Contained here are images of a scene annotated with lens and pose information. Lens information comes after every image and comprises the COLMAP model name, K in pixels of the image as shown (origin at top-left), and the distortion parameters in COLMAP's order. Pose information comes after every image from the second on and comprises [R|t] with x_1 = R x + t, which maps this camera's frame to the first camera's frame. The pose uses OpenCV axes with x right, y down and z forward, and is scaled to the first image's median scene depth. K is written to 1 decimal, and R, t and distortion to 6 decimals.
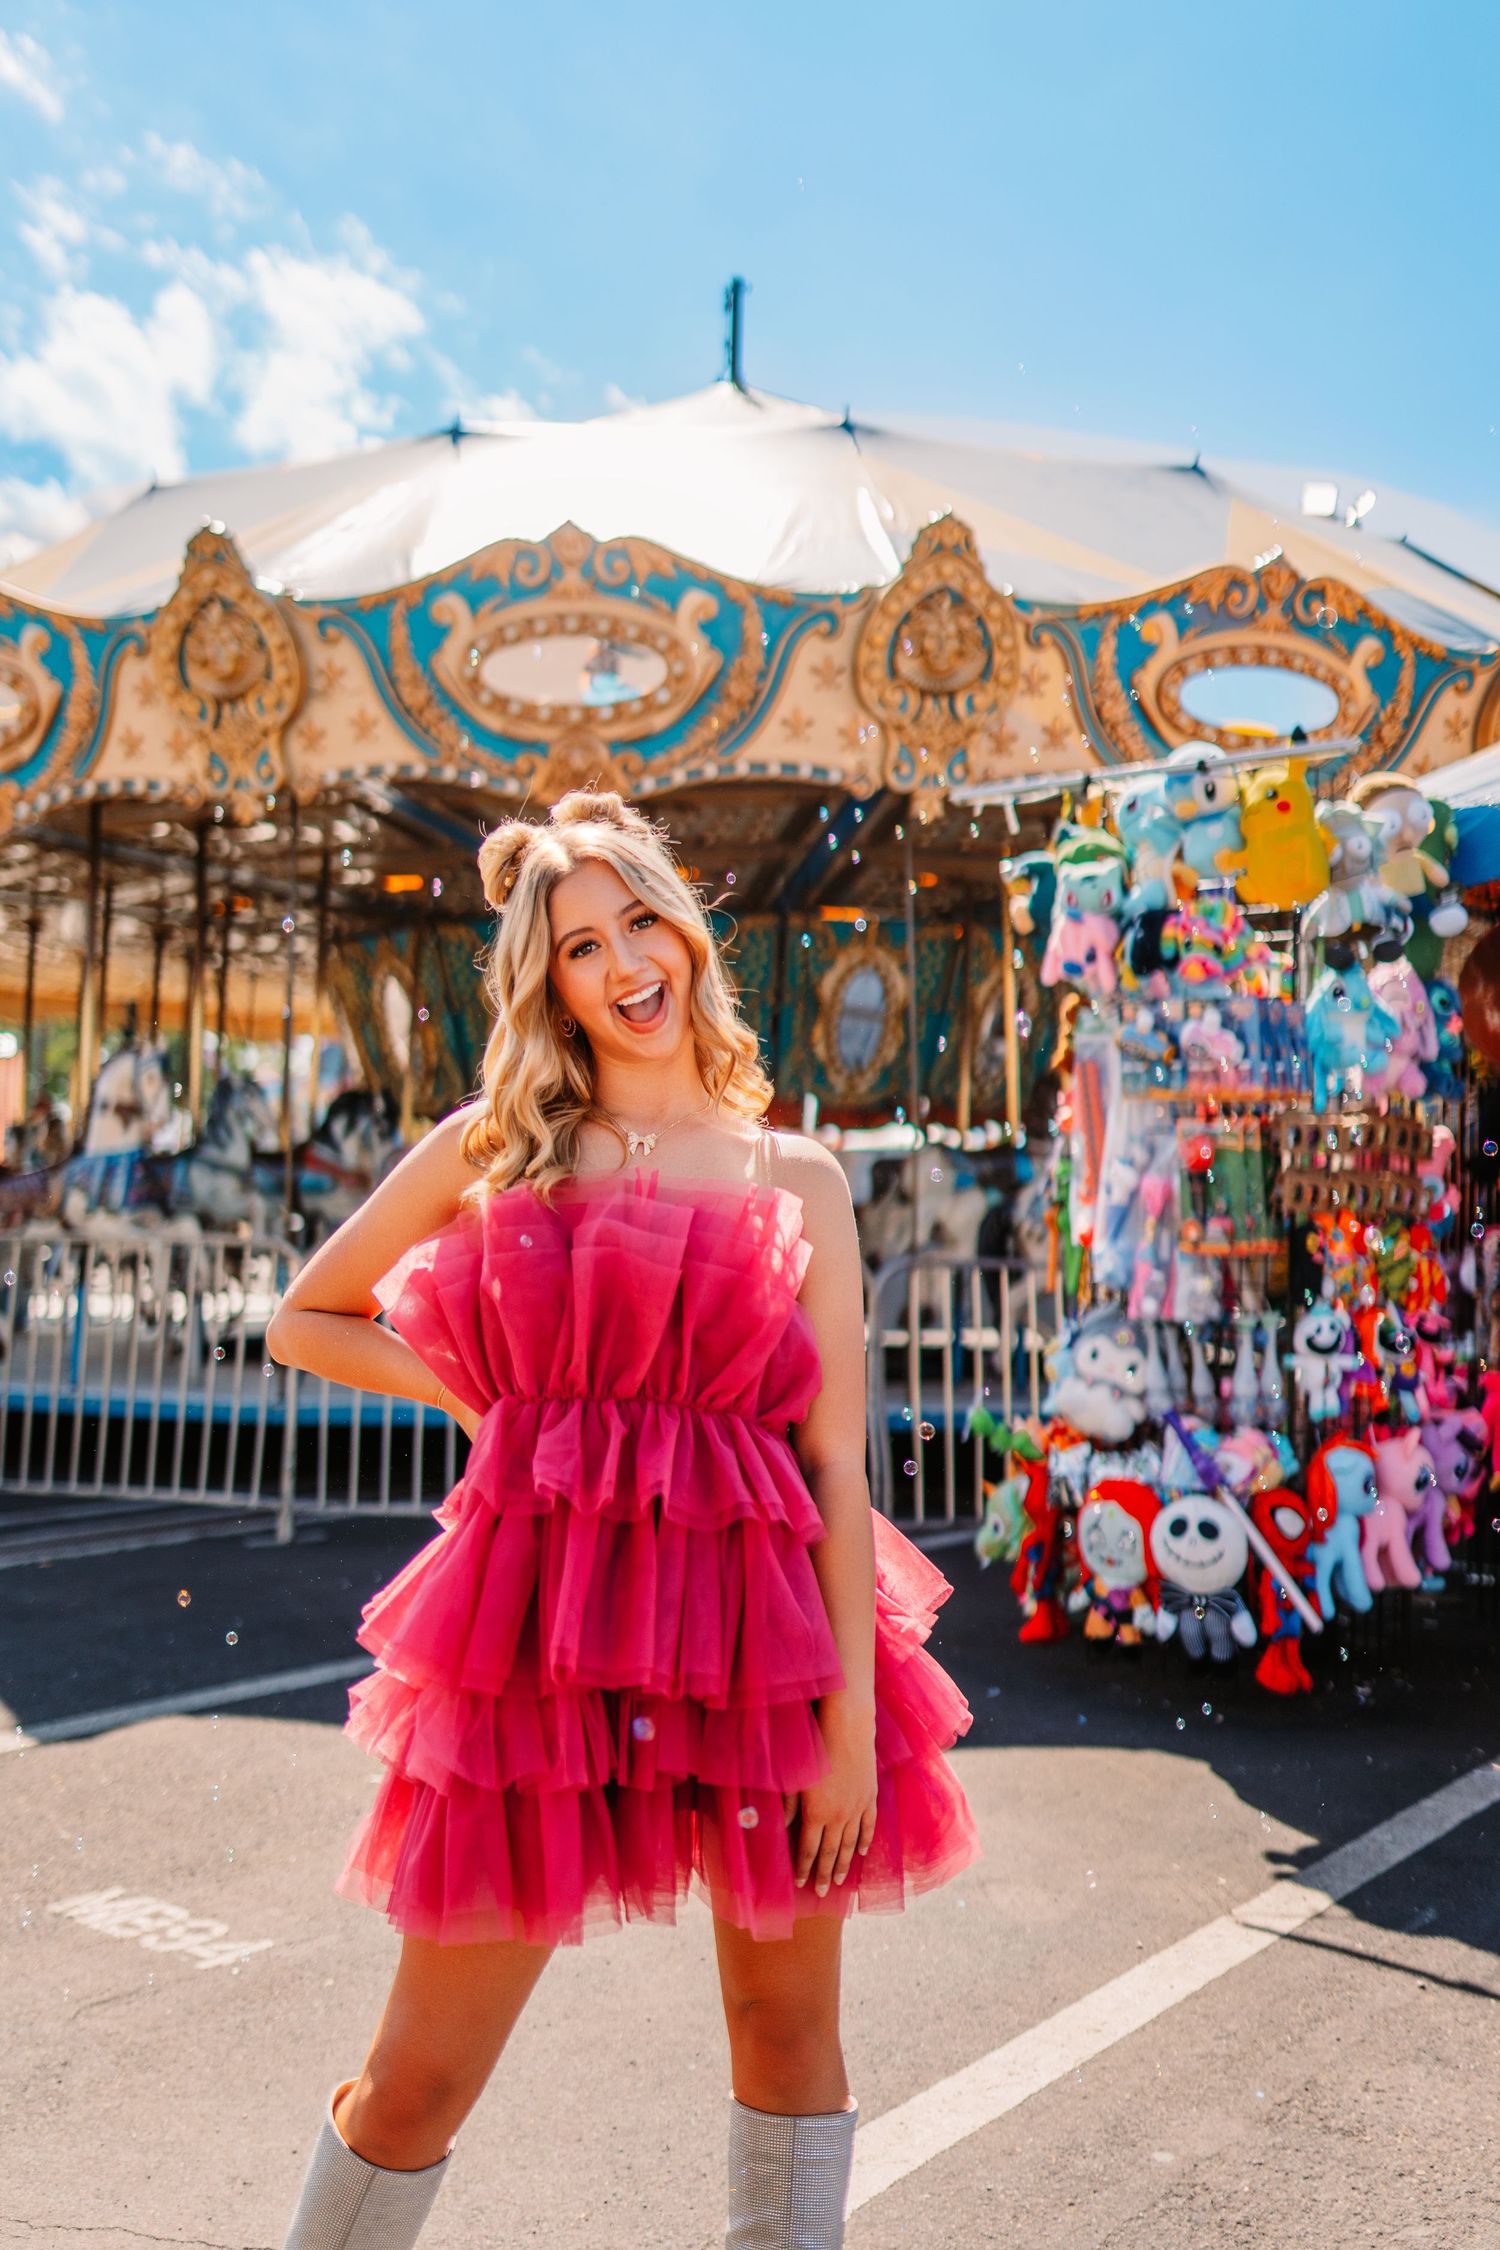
lens RADIAL K [[2176.0, 0, 750.9], [0, 2176.0, 1123.4], [0, 0, 1]] dist [0.004840, 0.002392]
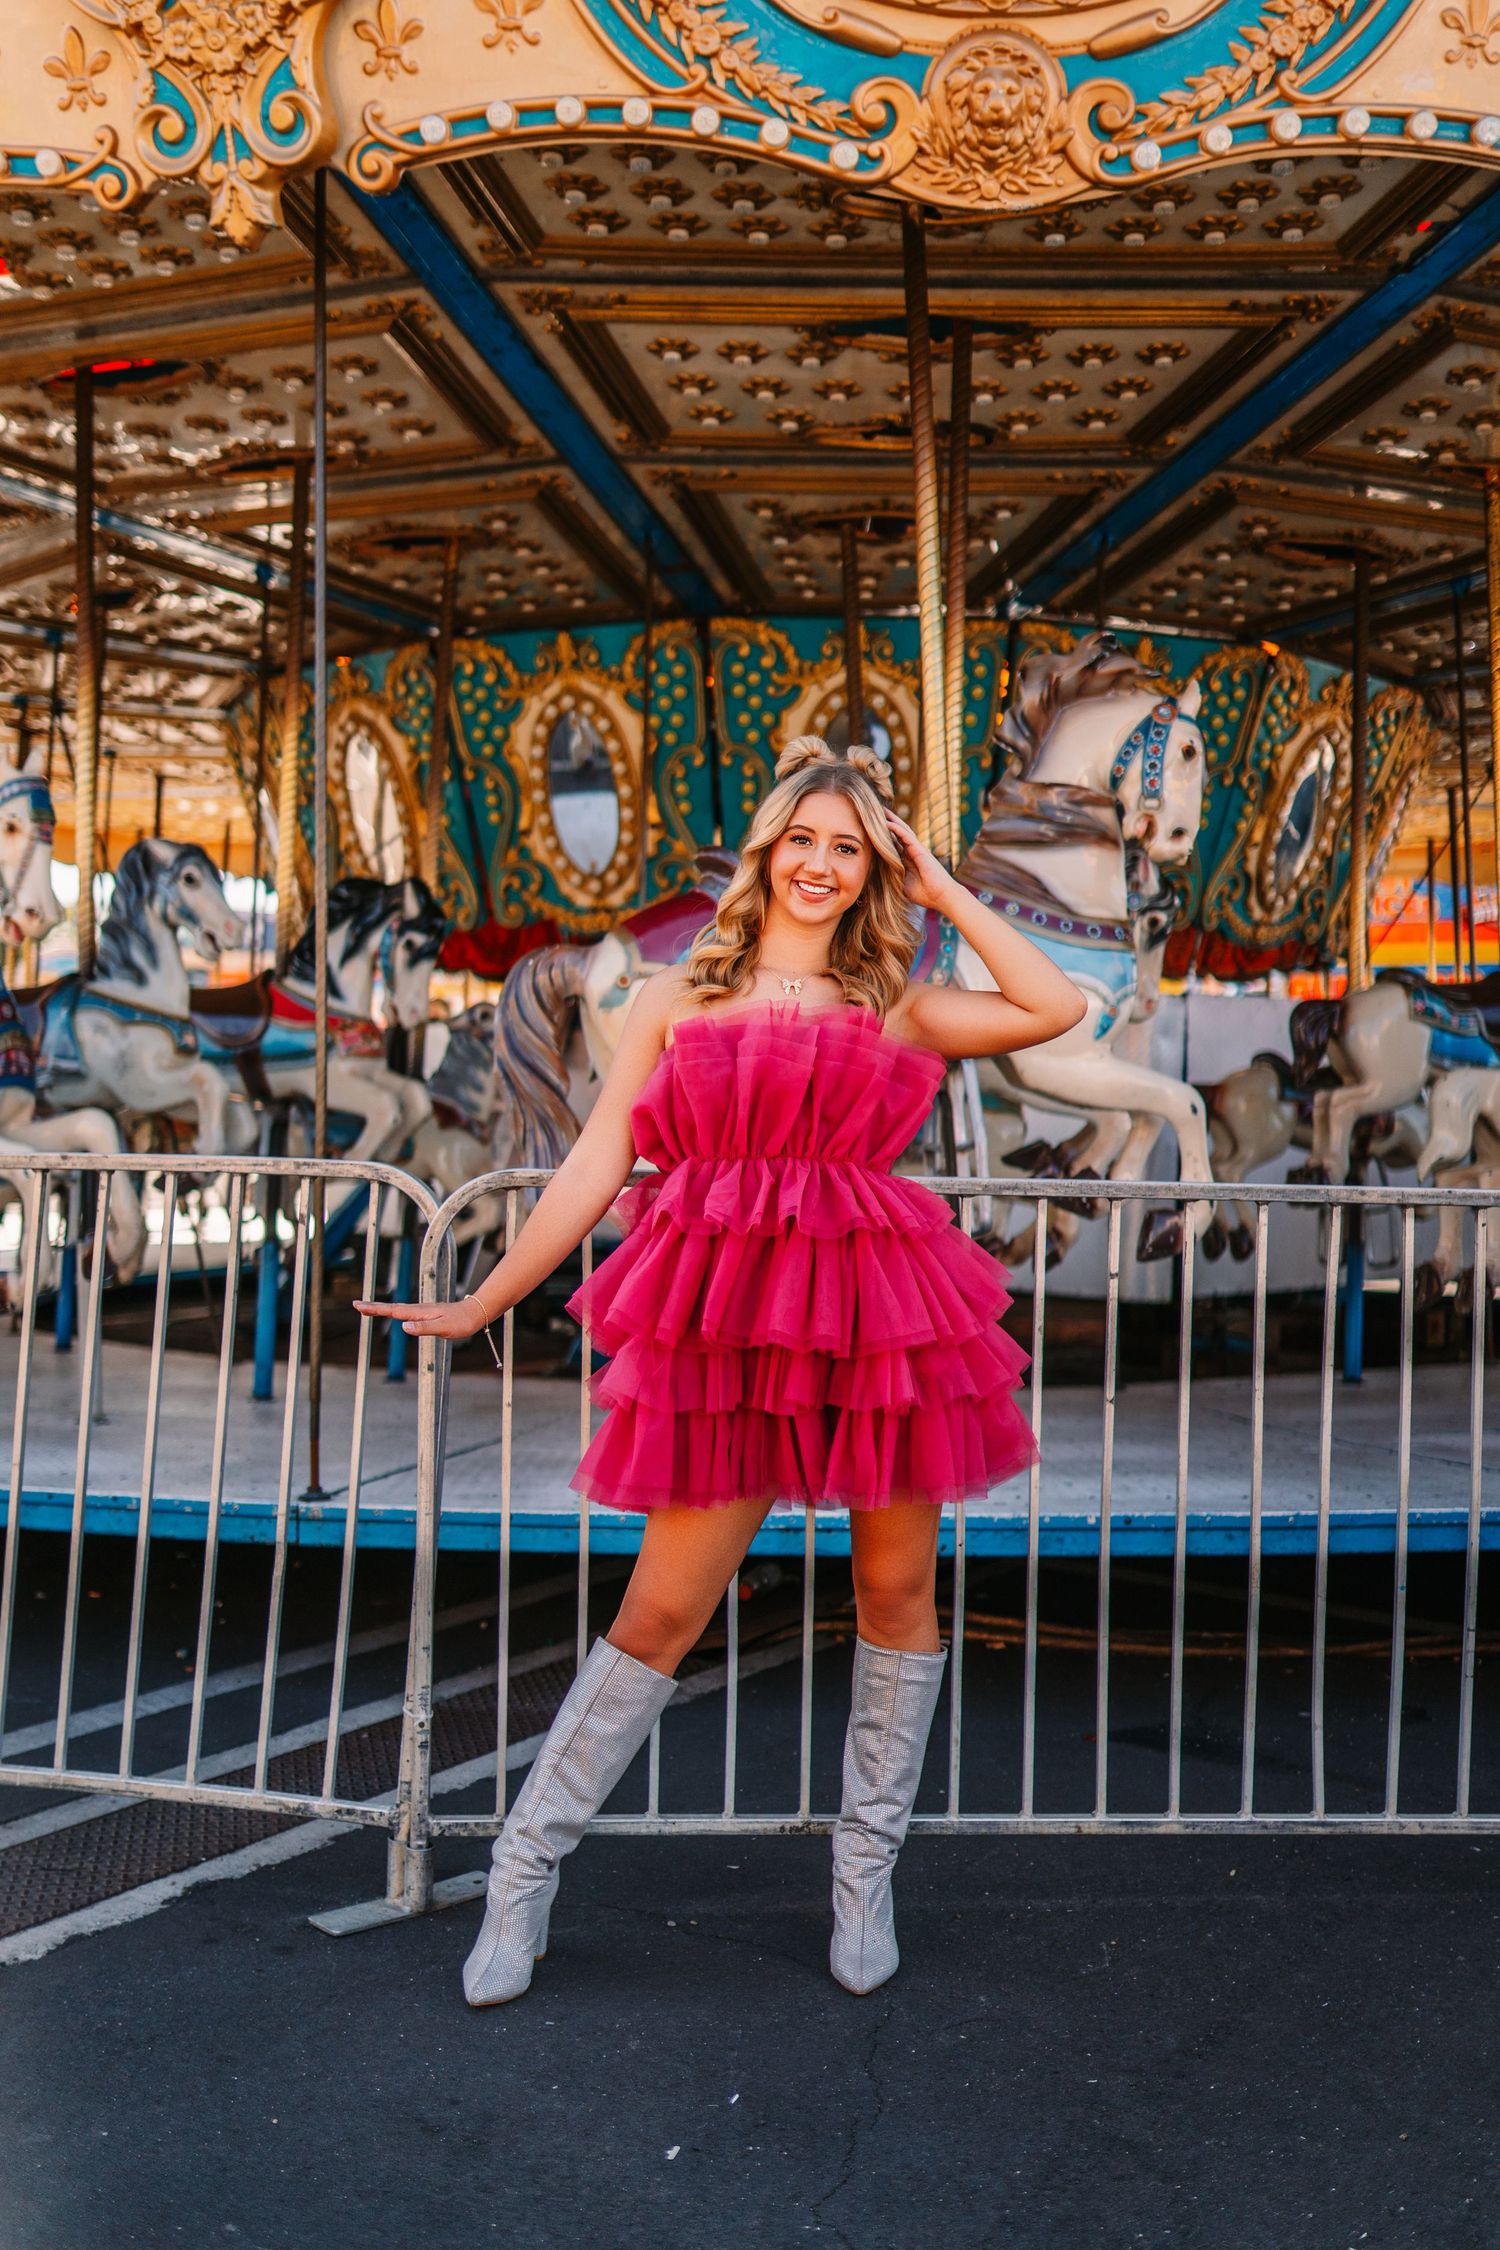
lens RADIAL K [[2188.8, 0, 745.0], [0, 2188.8, 1126.5], [0, 0, 1]] dist [0.005624, -0.001166]
pose [[0.996115, -0.002850, 0.088012, -0.173428], [-0.001915, 0.998538, 0.054017, 0.022217], [-0.088037, -0.053976, 0.994654, 0.547299]]
